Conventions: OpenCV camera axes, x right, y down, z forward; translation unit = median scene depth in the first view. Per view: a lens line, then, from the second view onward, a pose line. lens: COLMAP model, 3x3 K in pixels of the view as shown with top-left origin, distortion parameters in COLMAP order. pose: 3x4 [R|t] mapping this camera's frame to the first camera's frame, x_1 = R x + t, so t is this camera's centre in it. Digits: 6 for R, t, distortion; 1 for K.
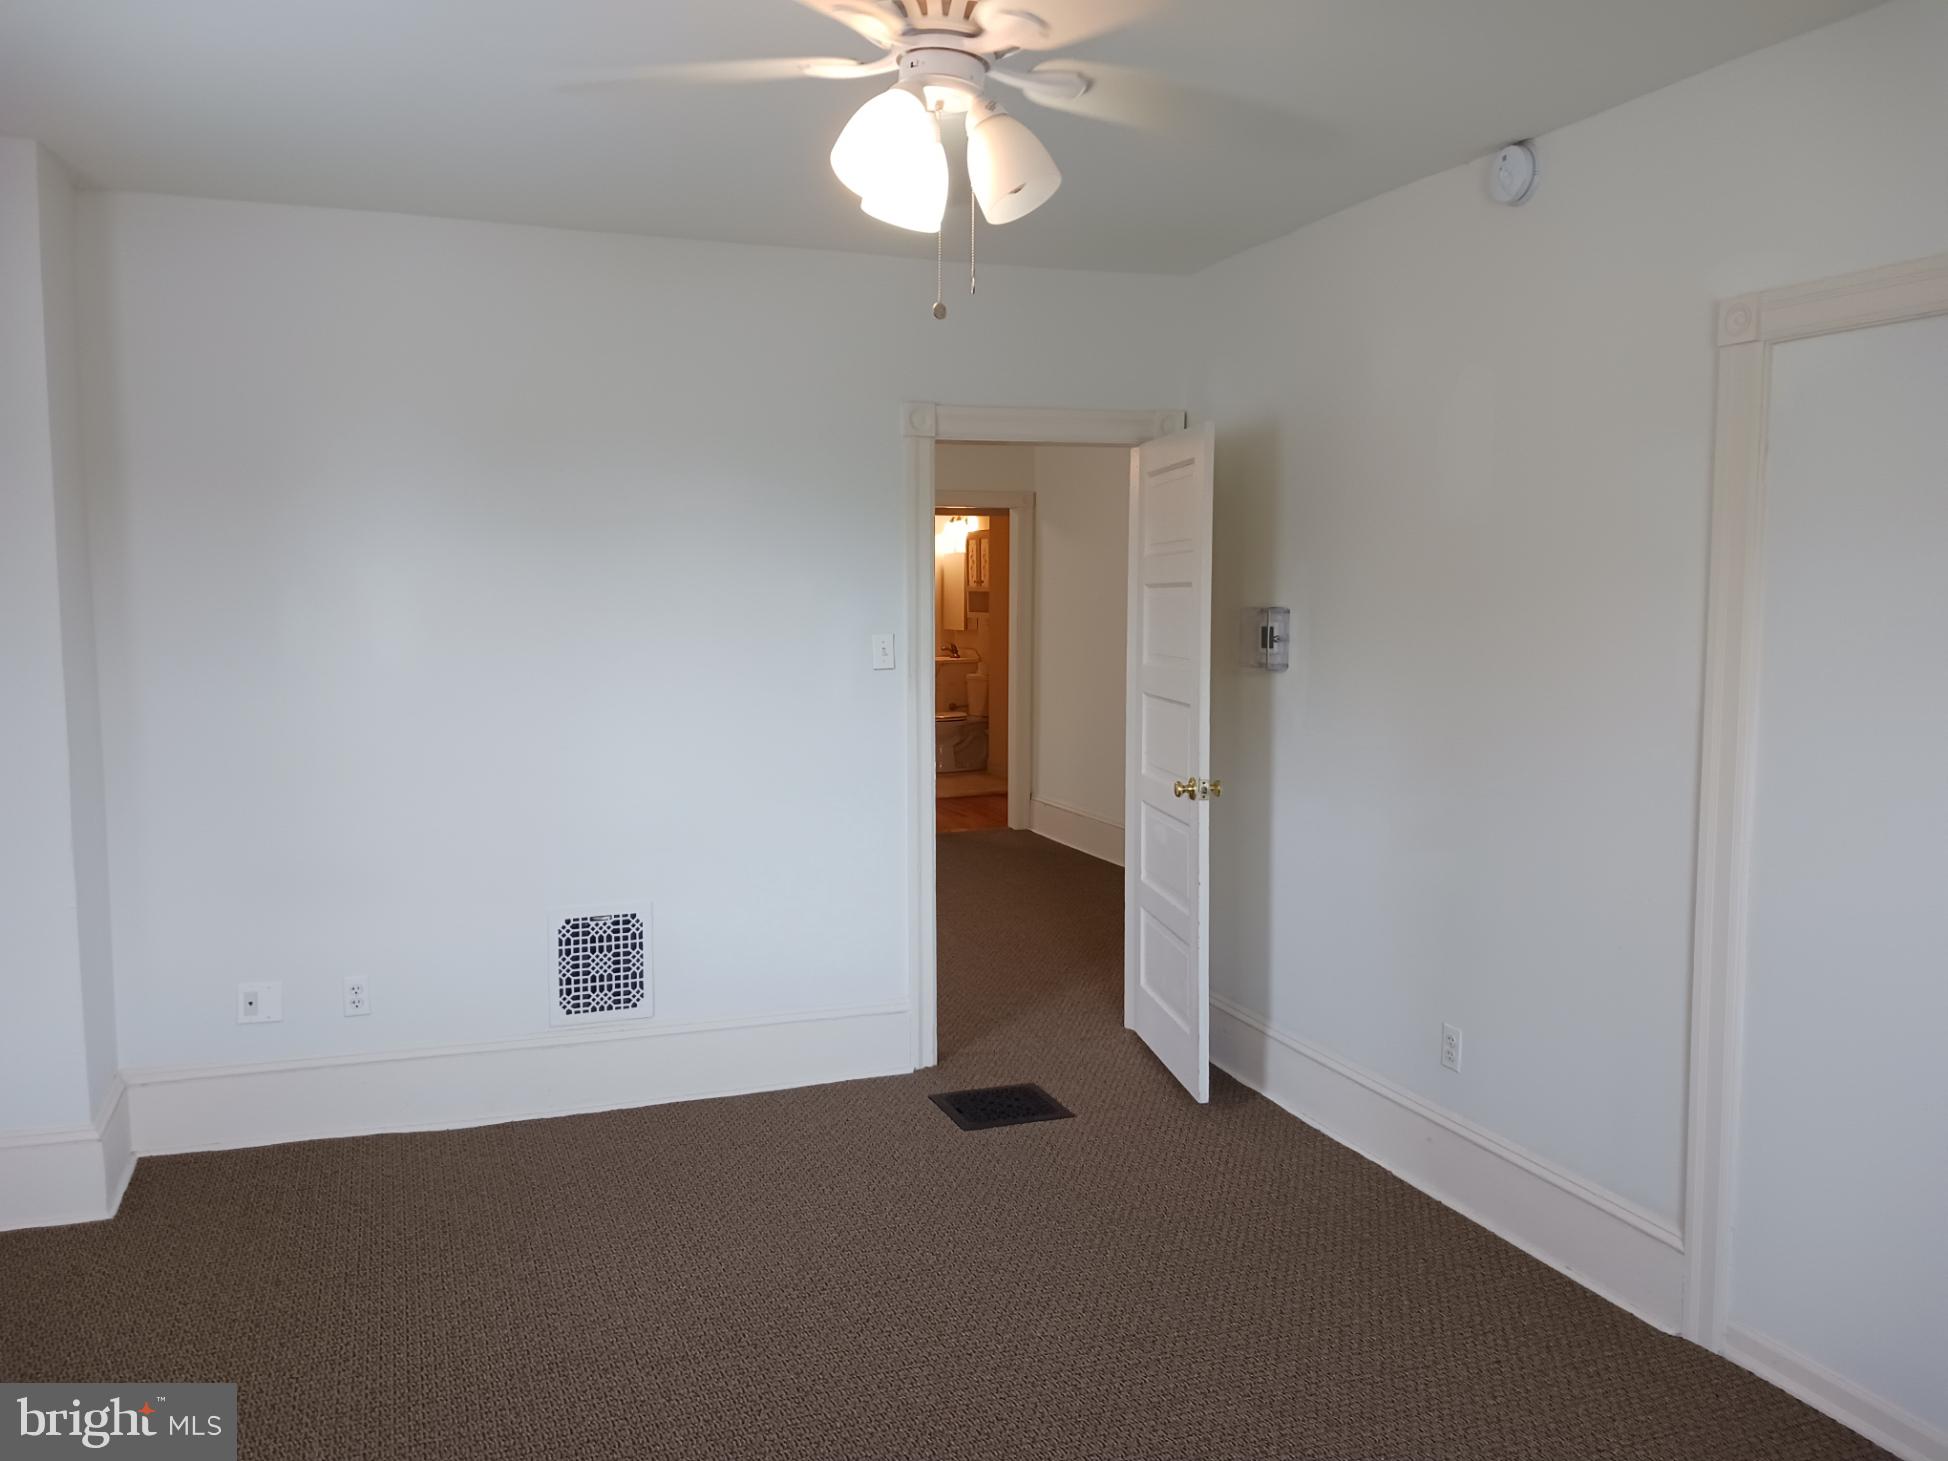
lens RADIAL K [[1527.1, 0, 973.4], [0, 1527.1, 731.8], [0, 0, 1]] dist [-0.038398, -0.001479]
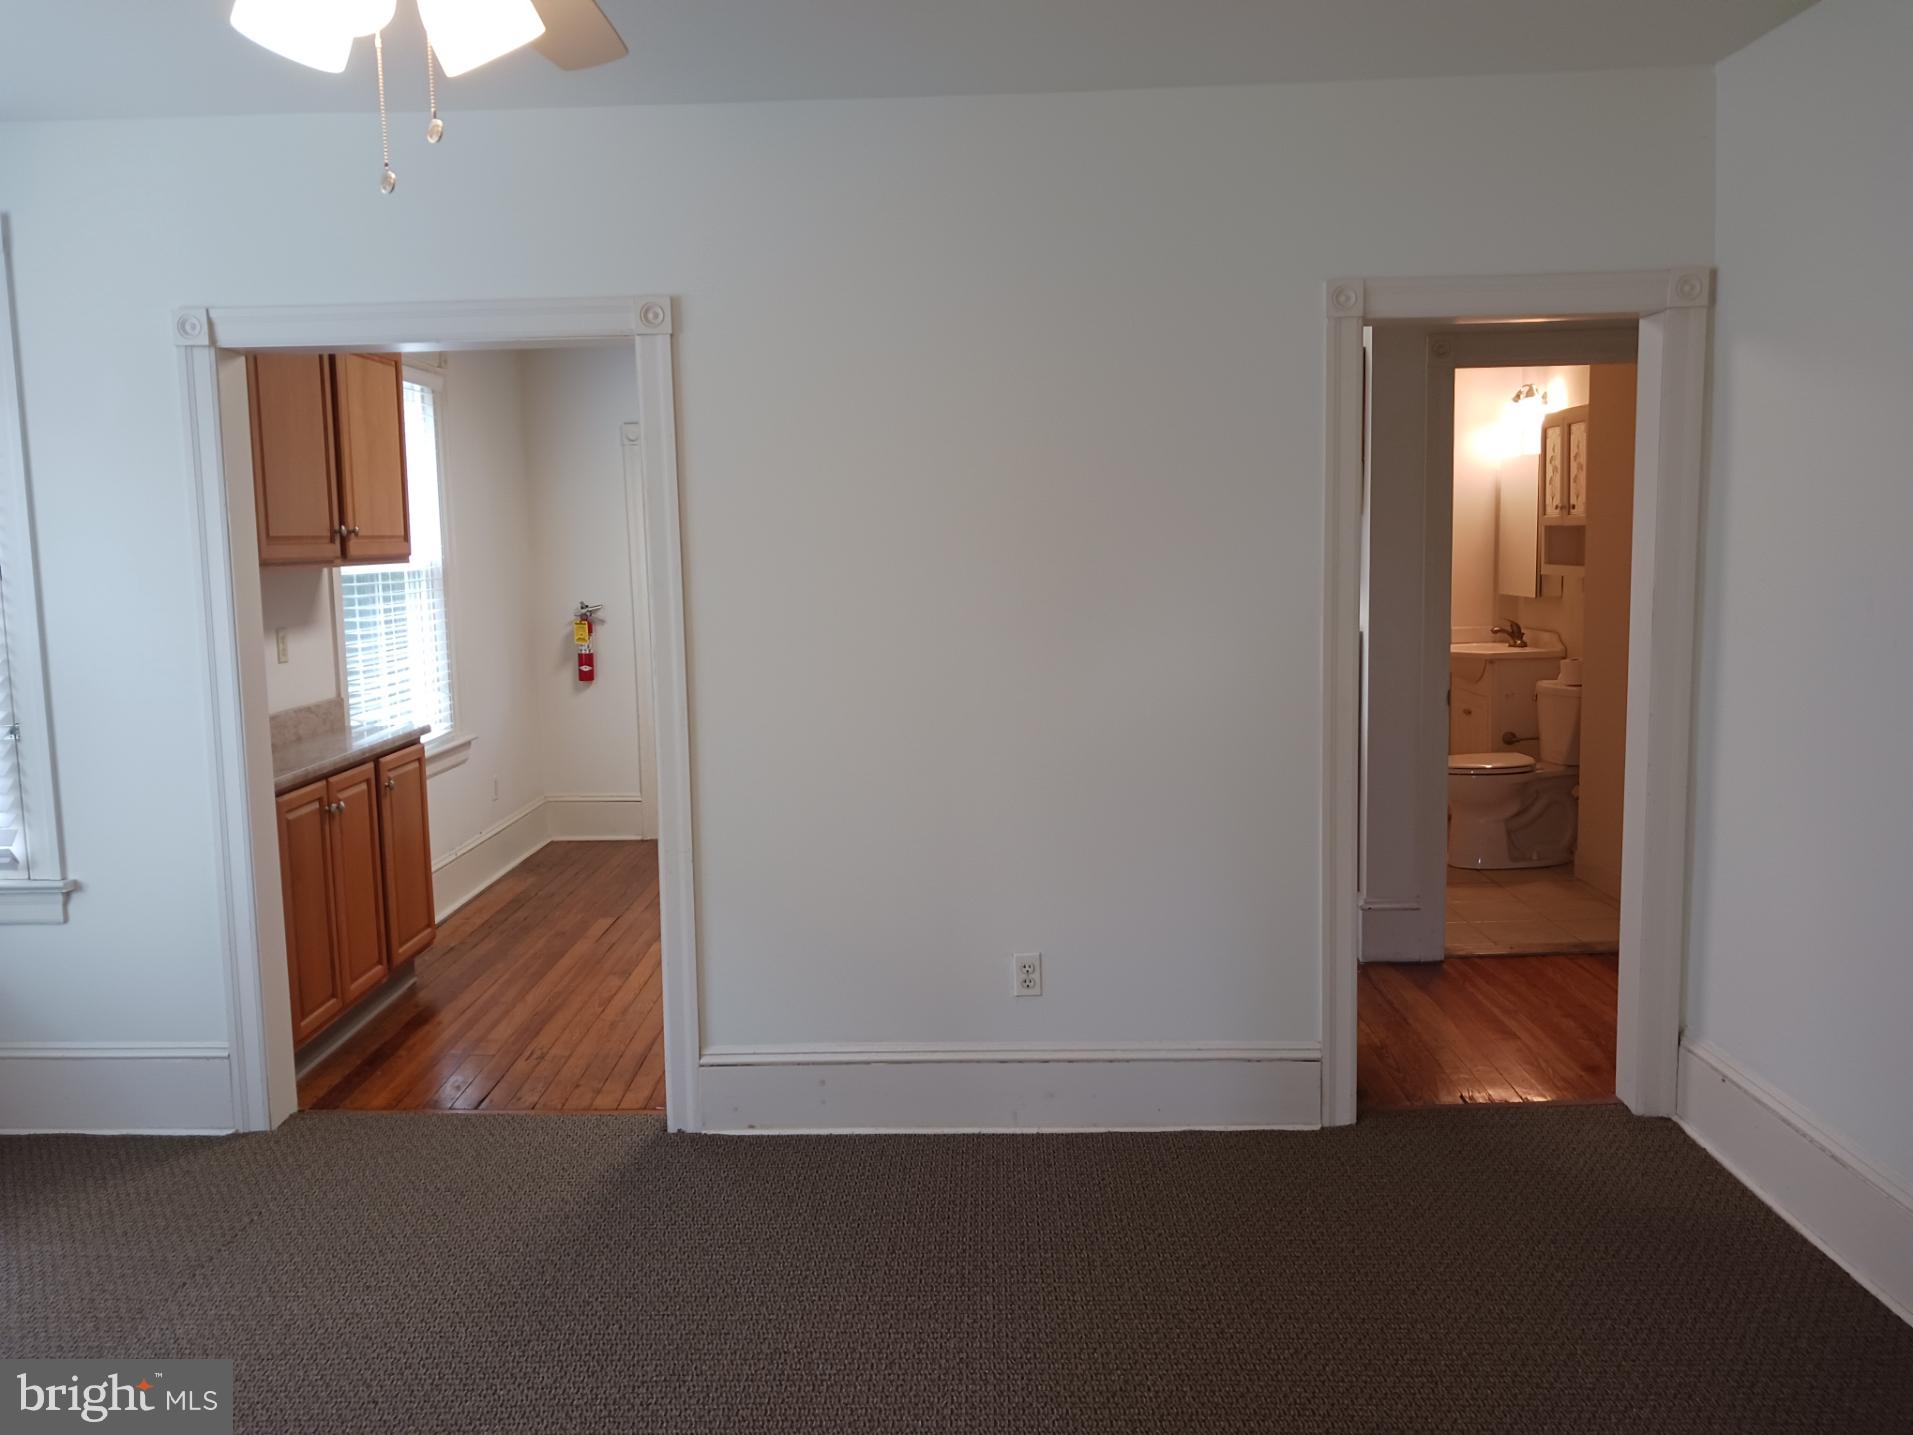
lens RADIAL K [[1499.7, 0, 955.5], [0, 1499.7, 735.6], [0, 0, 1]] dist [-0.038398, -0.001479]
pose [[0.924729, 0.024388, -0.379844, 0.005942], [-0.007686, 0.998938, 0.045423, -0.041438], [0.380549, -0.039085, 0.923934, 0.444892]]
